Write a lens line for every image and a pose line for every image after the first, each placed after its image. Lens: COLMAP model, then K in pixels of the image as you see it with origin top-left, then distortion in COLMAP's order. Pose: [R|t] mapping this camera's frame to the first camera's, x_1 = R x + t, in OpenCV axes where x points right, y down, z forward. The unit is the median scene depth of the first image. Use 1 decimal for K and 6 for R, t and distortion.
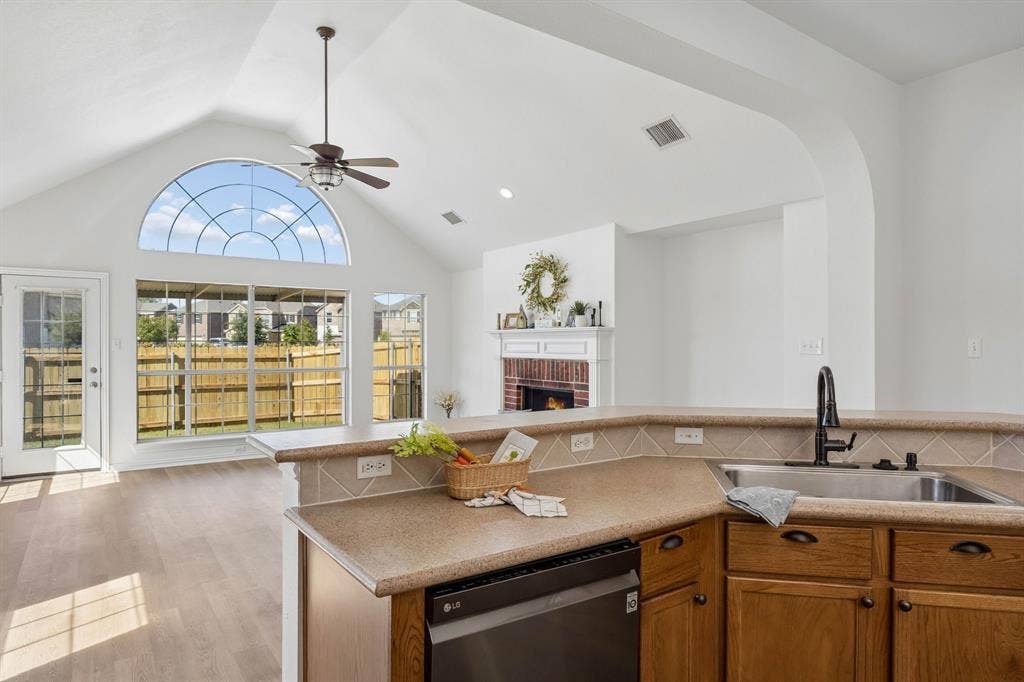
lens RADIAL K [[600.7, 0, 504.3], [0, 600.7, 344.2], [0, 0, 1]] dist [-0.000545, -0.000267]
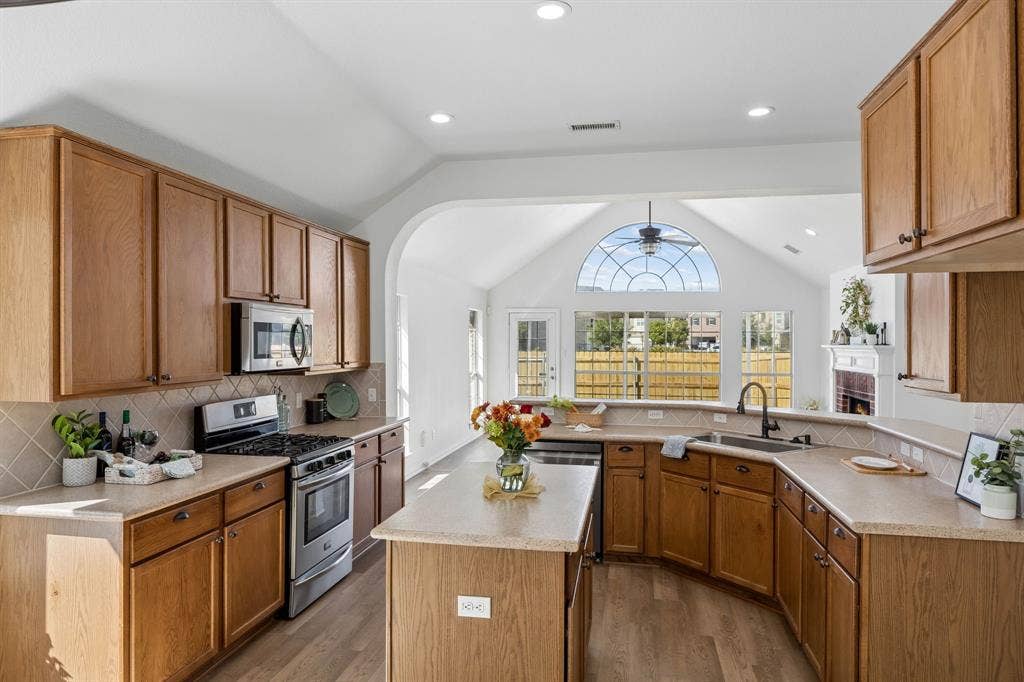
lens RADIAL K [[657.6, 0, 512.0], [0, 657.6, 341.0], [0, 0, 1]] dist [-0.001290, 0.000245]
pose [[0.702848, 0.003279, -0.711333, 0.471623], [-0.006385, 0.999978, -0.001699, -0.026378], [0.711312, 0.005736, 0.702853, -0.309105]]
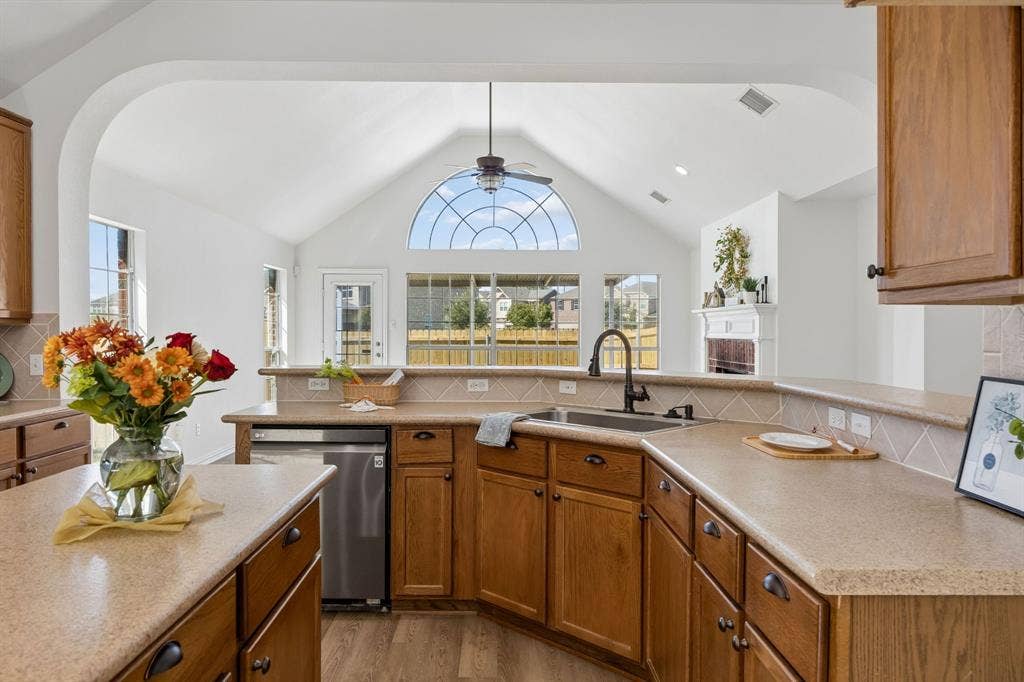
lens RADIAL K [[702.8, 0, 516.6], [0, 702.8, 332.7], [0, 0, 1]] dist [0.004319, -0.000017]
pose [[0.834493, 0.004886, -0.550997, 0.380027], [-0.004795, 0.999987, 0.001606, 0.013753], [0.550998, 0.001302, 0.834506, -0.103932]]
